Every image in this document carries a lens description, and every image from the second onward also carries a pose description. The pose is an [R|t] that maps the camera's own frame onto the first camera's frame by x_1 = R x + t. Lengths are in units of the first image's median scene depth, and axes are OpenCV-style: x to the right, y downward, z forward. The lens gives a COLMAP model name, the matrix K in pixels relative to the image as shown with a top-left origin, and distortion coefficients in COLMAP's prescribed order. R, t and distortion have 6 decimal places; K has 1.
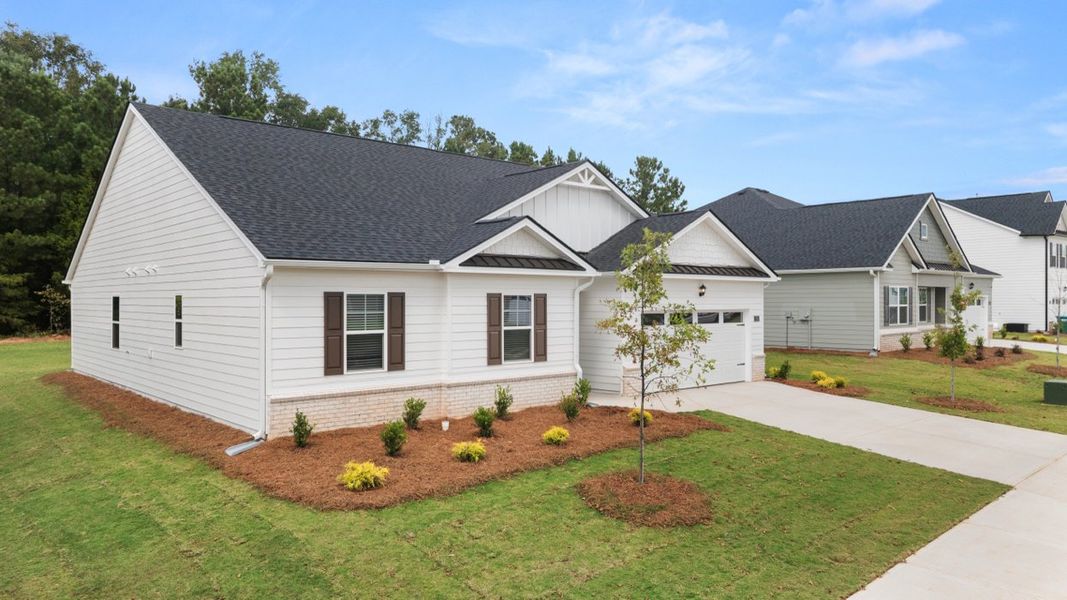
lens RADIAL K [[752.1, 0, 538.2], [0, 752.1, 297.4], [0, 0, 1]] dist [-0.007057, -0.000282]
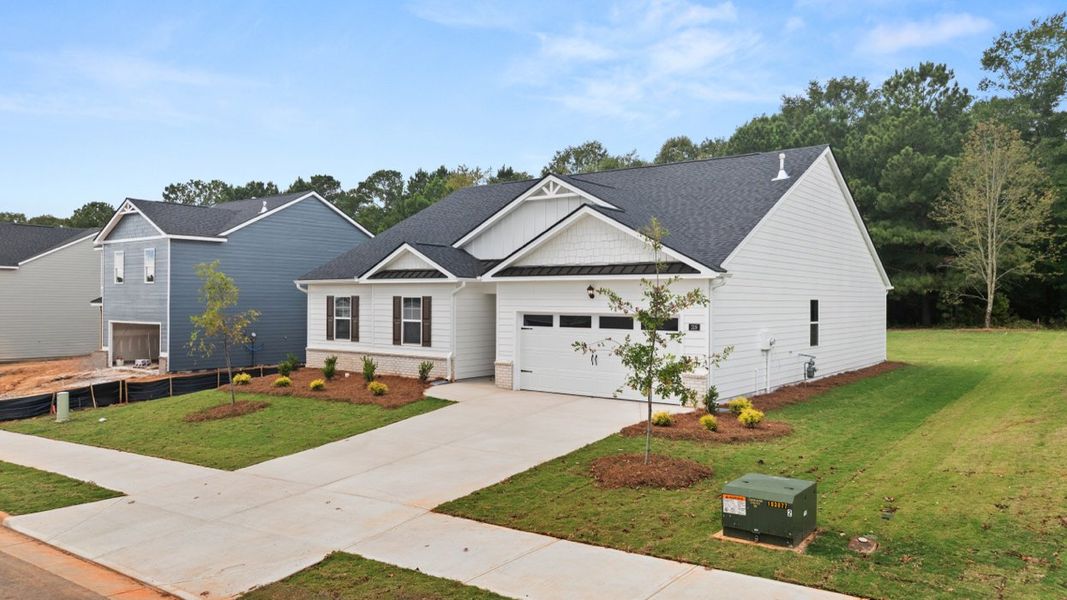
lens RADIAL K [[752.1, 0, 538.2], [0, 752.1, 297.4], [0, 0, 1]] dist [-0.007057, -0.000282]
pose [[0.185554, -0.003132, -0.982629, 1.383648], [-0.002542, 0.999990, -0.003667, 0.001295], [0.982631, 0.003178, 0.185545, 0.955315]]
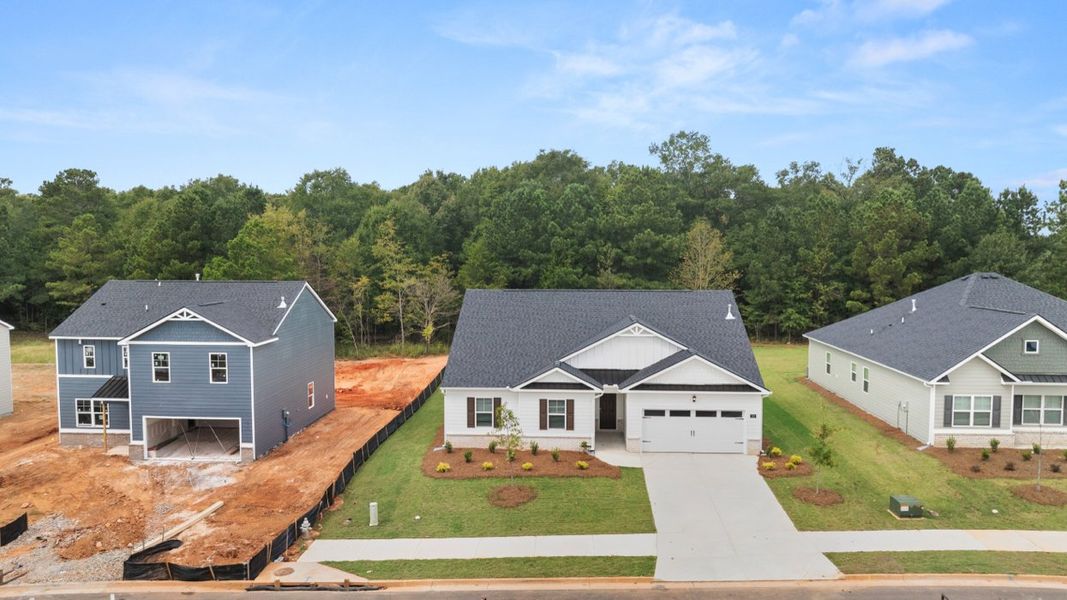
lens RADIAL K [[752.1, 0, 538.2], [0, 752.1, 297.4], [0, 0, 1]] dist [-0.007057, -0.000282]
pose [[0.708900, 0.047548, -0.703704, 1.469953], [-0.000891, 0.997785, 0.066521, -0.449073], [0.705308, -0.046530, 0.707372, -0.597995]]
